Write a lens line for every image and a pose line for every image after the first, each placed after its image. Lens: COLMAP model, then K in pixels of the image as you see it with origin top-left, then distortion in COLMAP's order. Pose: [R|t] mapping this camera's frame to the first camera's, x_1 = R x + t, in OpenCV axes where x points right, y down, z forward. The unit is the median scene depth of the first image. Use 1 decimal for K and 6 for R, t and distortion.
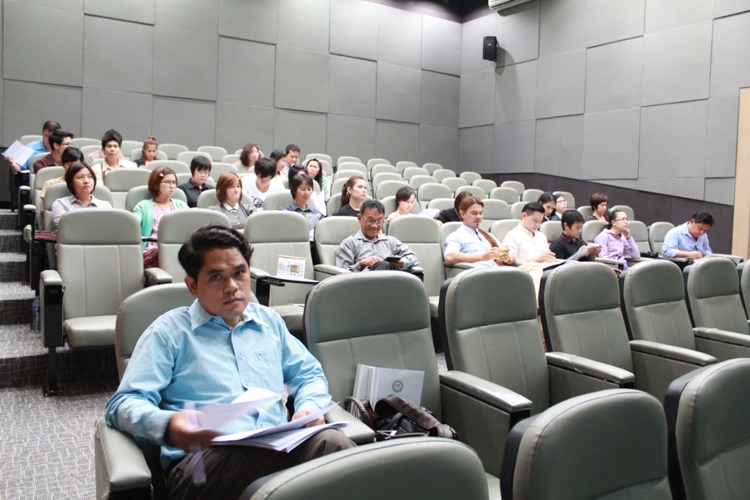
lens RADIAL K [[653.6, 0, 371.6], [0, 653.6, 239.3], [0, 0, 1]] dist [-0.163614, 0.158451]
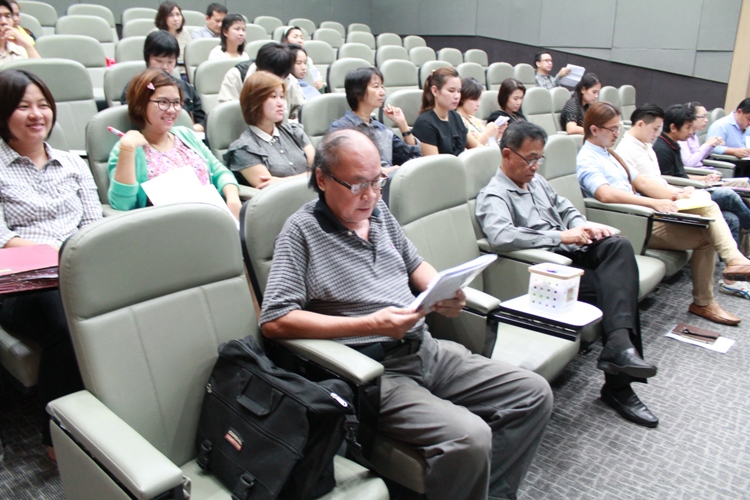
lens RADIAL K [[653.6, 0, 371.6], [0, 653.6, 239.3], [0, 0, 1]] dist [-0.163614, 0.158451]
pose [[0.961299, -0.080471, 0.263493, -0.222999], [0.018117, 0.972787, 0.230993, -0.068169], [-0.274911, -0.217280, 0.936597, 0.315230]]
